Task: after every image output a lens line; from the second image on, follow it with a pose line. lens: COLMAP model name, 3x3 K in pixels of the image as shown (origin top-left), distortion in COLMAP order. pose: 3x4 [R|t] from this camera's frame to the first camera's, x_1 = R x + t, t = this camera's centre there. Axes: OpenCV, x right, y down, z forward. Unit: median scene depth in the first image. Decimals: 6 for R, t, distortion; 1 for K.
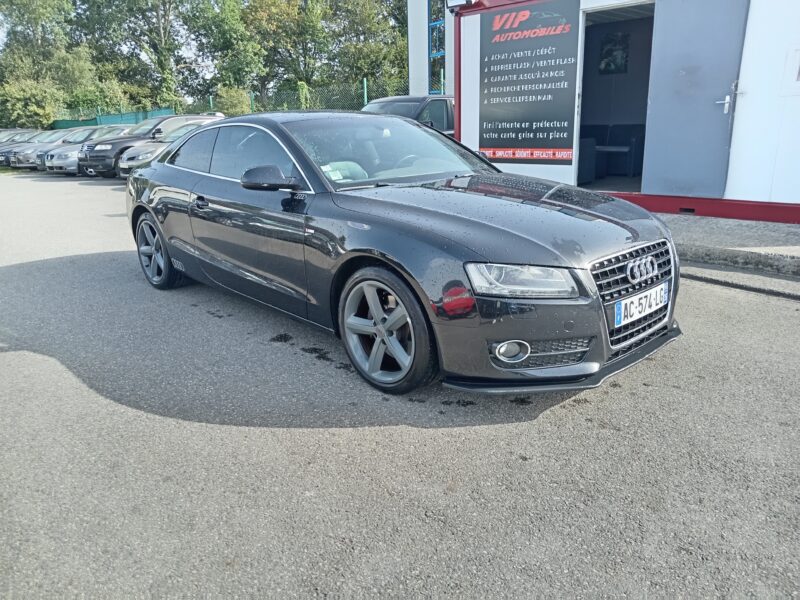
lens RADIAL K [[608.0, 0, 393.6], [0, 608.0, 300.9], [0, 0, 1]] dist [-0.008328, 0.012288]
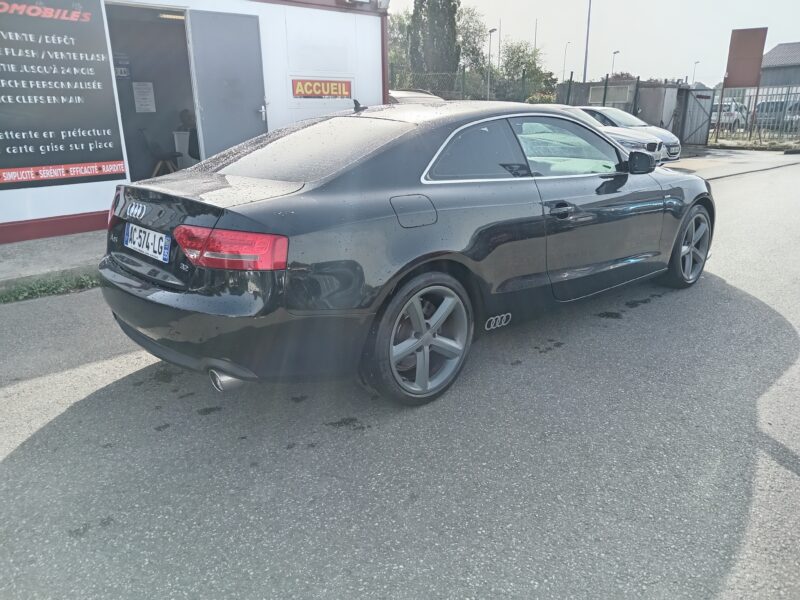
lens RADIAL K [[608.0, 0, 393.6], [0, 608.0, 300.9], [0, 0, 1]] dist [-0.008328, 0.012288]
pose [[0.012189, -0.269071, 0.963043, -0.560186], [0.303318, 0.918730, 0.252851, -0.160682], [-0.952811, 0.289026, 0.092813, 0.582177]]
